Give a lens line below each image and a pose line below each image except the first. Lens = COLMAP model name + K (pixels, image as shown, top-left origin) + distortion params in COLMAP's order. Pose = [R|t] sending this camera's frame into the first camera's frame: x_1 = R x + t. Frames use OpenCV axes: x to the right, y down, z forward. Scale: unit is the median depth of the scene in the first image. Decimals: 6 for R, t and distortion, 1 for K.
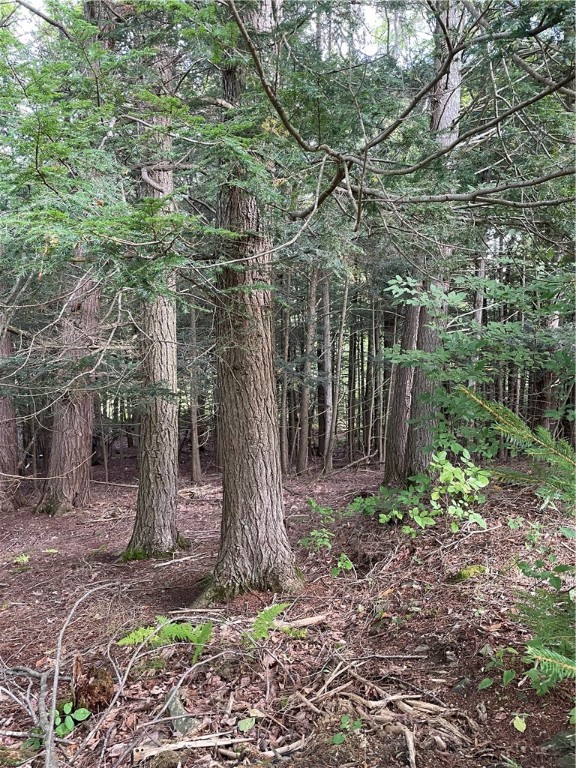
lens RADIAL K [[578.3, 0, 288.0], [0, 578.3, 384.0], [0, 0, 1]] dist [0.075931, -0.106383]
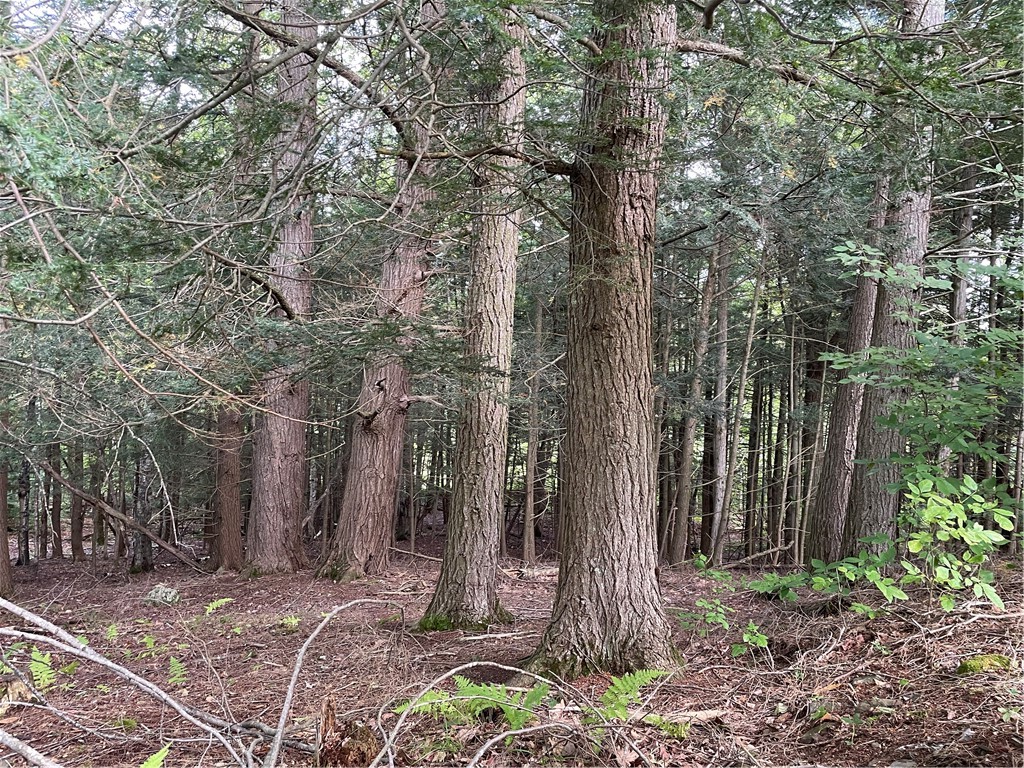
lens RADIAL K [[771.1, 0, 512.0], [0, 771.1, 384.0], [0, 0, 1]] dist [0.075931, -0.106383]
pose [[0.979970, 0.050860, -0.192540, -0.007693], [-0.068673, 0.993839, -0.086996, 0.105535], [0.186929, 0.098476, 0.977425, 0.094633]]
